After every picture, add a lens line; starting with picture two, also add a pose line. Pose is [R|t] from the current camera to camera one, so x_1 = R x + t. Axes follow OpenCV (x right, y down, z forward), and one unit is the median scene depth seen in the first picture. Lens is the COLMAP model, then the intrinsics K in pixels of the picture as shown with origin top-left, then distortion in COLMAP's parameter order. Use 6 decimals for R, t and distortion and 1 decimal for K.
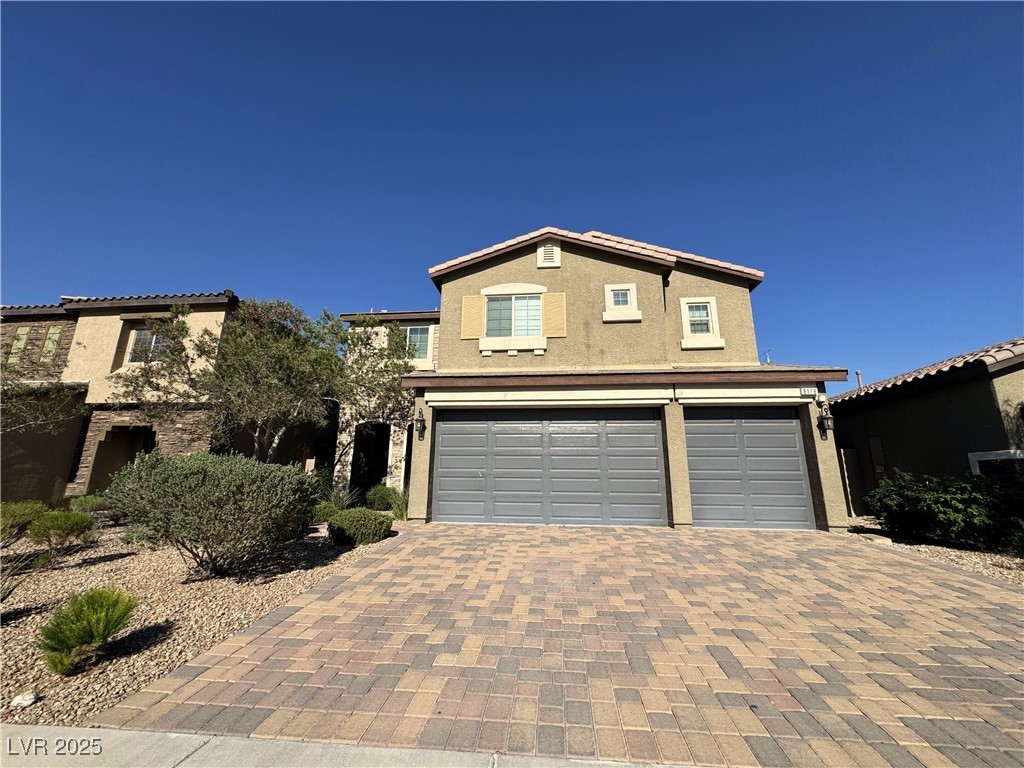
lens RADIAL K [[408.0, 0, 496.5], [0, 408.0, 389.1], [0, 0, 1]] dist [0.000820, -0.000226]
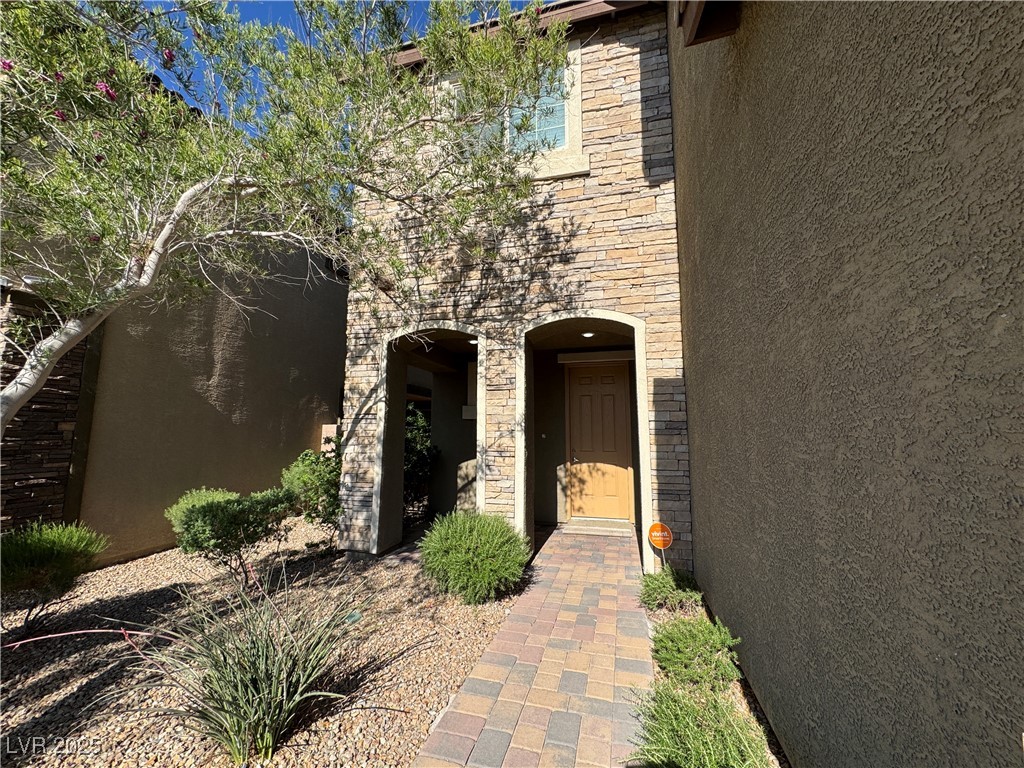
lens RADIAL K [[408.0, 0, 503.4], [0, 408.0, 393.1], [0, 0, 1]] dist [0.000820, -0.000226]
pose [[0.988647, -0.020378, -0.148868, -0.229487], [0.038455, 0.992080, 0.119580, 0.119968], [0.145252, -0.123947, 0.981600, 0.799786]]
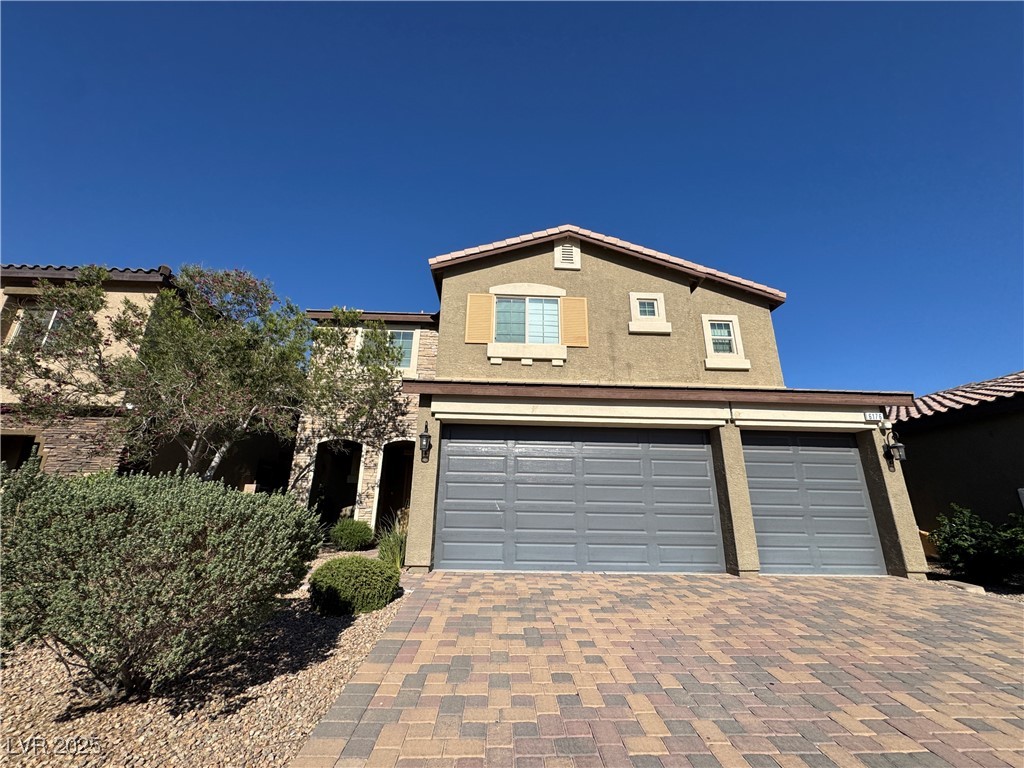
lens RADIAL K [[408.0, 0, 497.0], [0, 408.0, 388.4], [0, 0, 1]] dist [0.000820, -0.000226]
pose [[0.989170, 0.047999, 0.138705, -0.136193], [-0.038550, 0.996800, -0.070025, 0.028625], [-0.141623, 0.063919, 0.987855, 0.167042]]
